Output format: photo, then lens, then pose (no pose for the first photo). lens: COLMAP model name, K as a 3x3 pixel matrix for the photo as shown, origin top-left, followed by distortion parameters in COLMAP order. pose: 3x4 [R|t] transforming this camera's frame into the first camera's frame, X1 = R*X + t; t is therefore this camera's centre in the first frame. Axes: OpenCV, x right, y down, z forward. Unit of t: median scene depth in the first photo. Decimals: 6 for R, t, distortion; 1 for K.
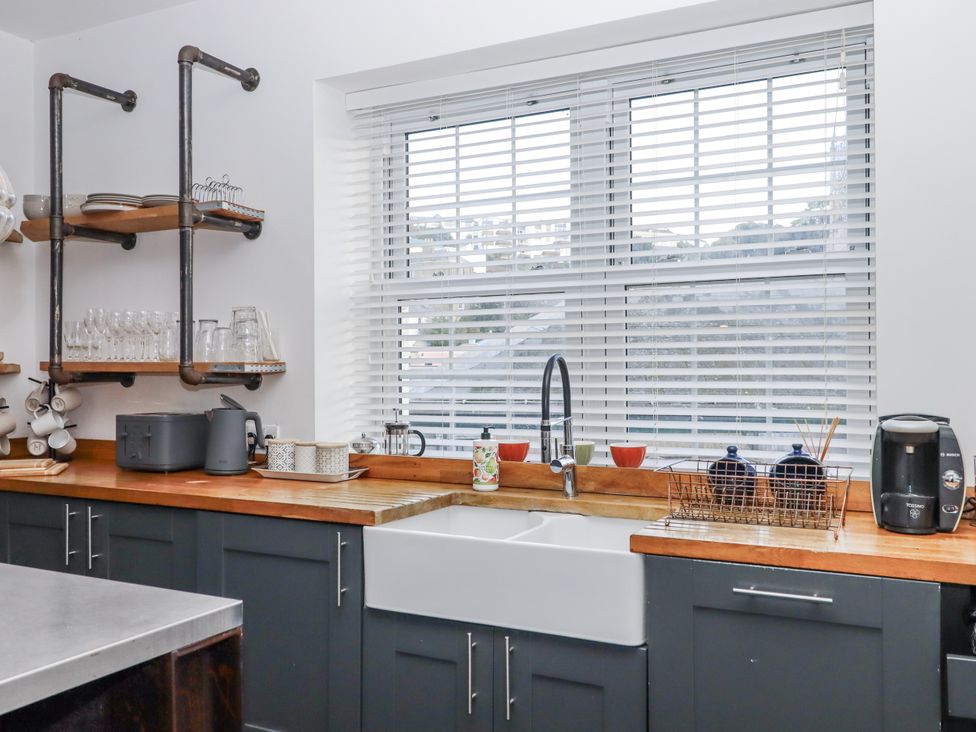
lens RADIAL K [[878.0, 0, 488.6], [0, 878.0, 364.9], [0, 0, 1]] dist [0.008971, -0.004878]
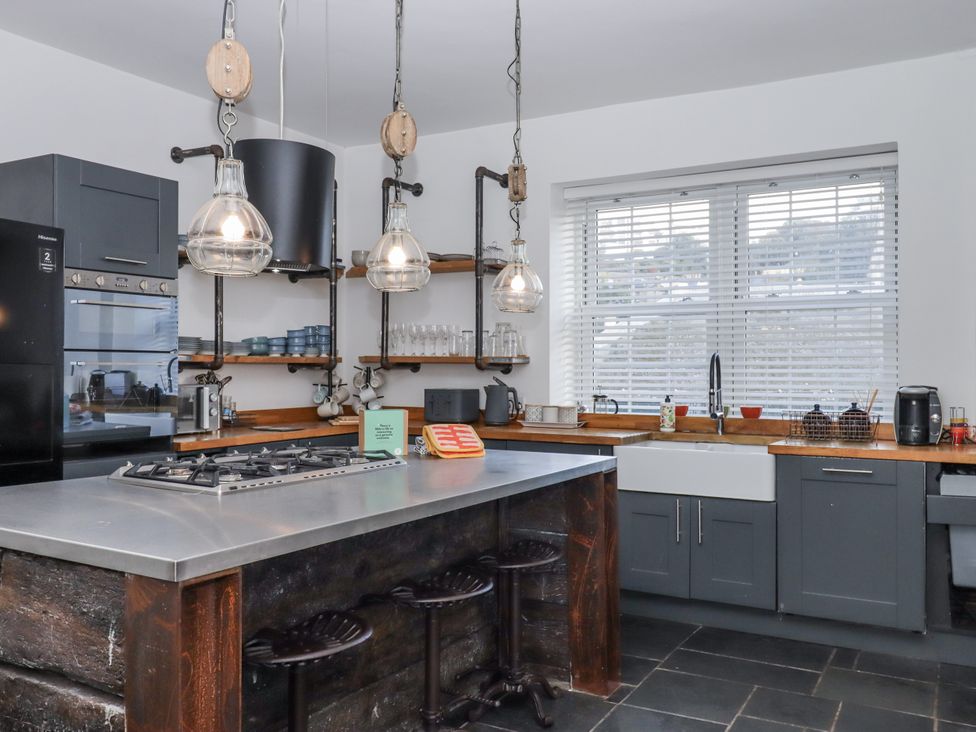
lens RADIAL K [[848.5, 0, 486.3], [0, 848.5, 367.9], [0, 0, 1]] dist [-0.015208, 0.027794]
pose [[0.998173, 0.007083, -0.059998, -0.245585], [-0.006804, 0.999965, 0.004843, 0.011332], [0.060030, -0.004426, 0.998187, -0.642571]]
